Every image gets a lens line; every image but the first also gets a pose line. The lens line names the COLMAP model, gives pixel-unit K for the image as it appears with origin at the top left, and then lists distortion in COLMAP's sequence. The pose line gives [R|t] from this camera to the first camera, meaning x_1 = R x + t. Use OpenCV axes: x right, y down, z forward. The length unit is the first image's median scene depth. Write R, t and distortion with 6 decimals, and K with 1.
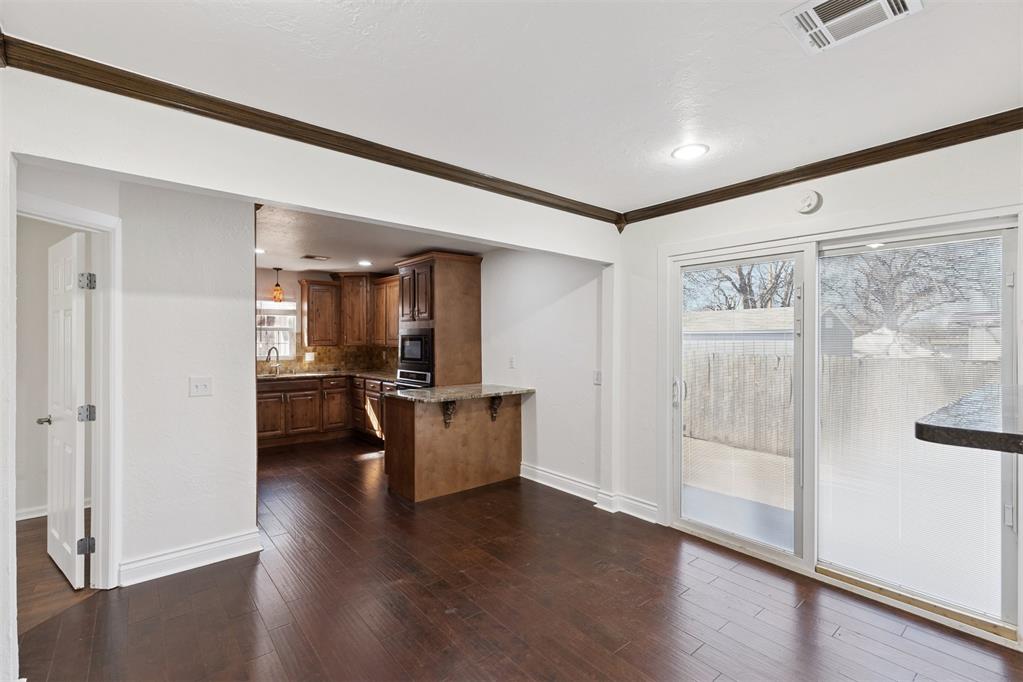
lens RADIAL K [[462.4, 0, 510.4], [0, 462.4, 335.6], [0, 0, 1]] dist [0.005067, -0.002090]
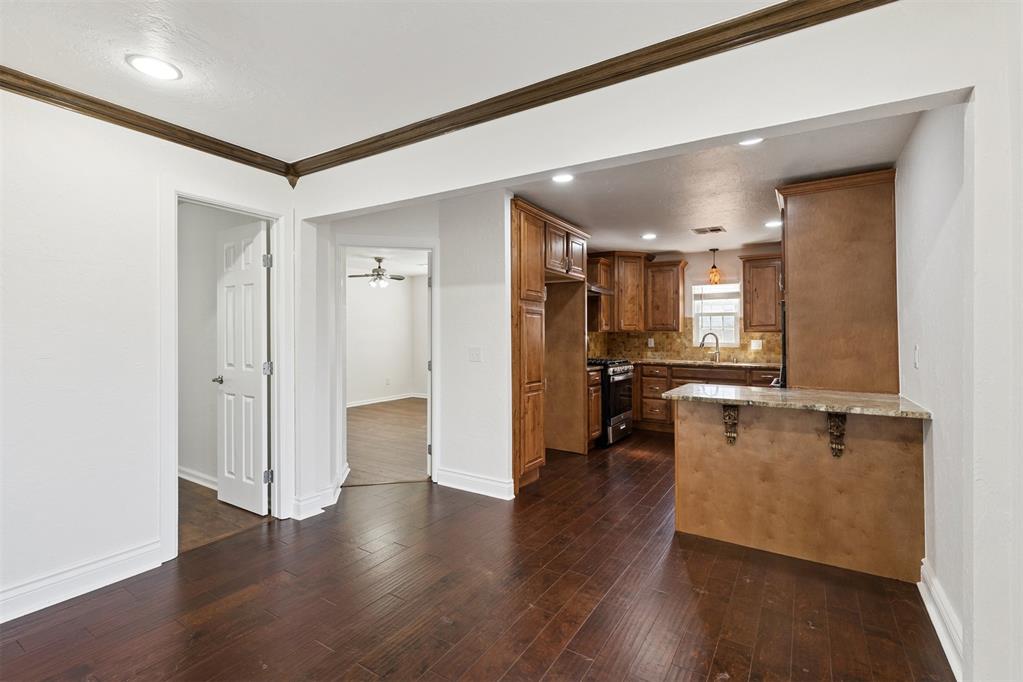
lens RADIAL K [[462.4, 0, 503.7], [0, 462.4, 326.4], [0, 0, 1]] dist [0.005067, -0.002090]
pose [[0.300009, -0.012243, -0.953858, 0.267954], [0.002980, 0.999925, -0.011897, 0.021775], [0.953932, 0.000727, 0.300023, 0.309179]]
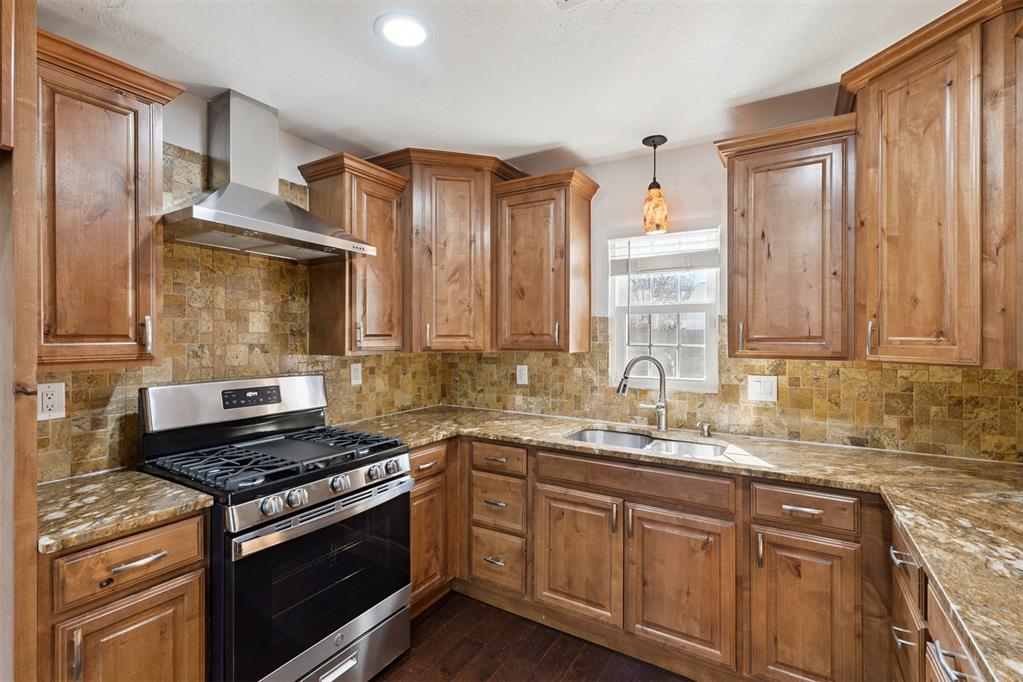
lens RADIAL K [[462.4, 0, 509.8], [0, 462.4, 336.7], [0, 0, 1]] dist [0.005067, -0.002090]
pose [[0.324772, 0.003926, -0.945784, -0.196362], [0.006613, 0.999958, 0.006422, 0.006253], [0.945769, -0.008340, 0.324733, 0.777214]]
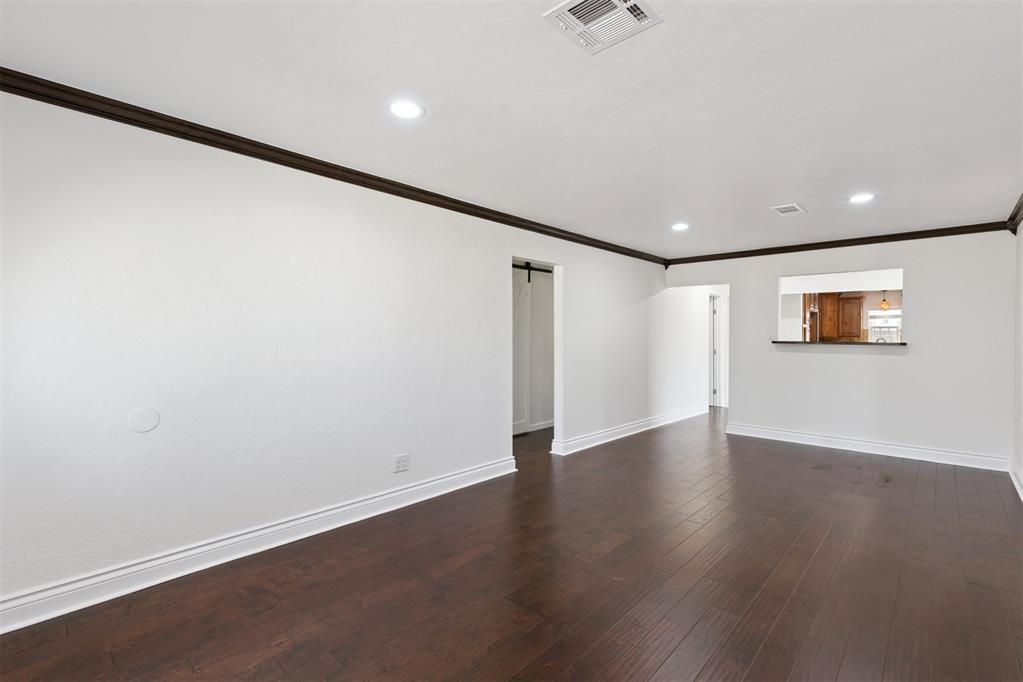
lens RADIAL K [[462.4, 0, 506.8], [0, 462.4, 346.0], [0, 0, 1]] dist [0.005067, -0.002090]
pose [[0.125134, 0.014858, -0.992029, 0.977998], [0.004877, 0.999867, 0.015591, 0.021113], [0.992128, -0.006789, 0.125045, -0.548362]]
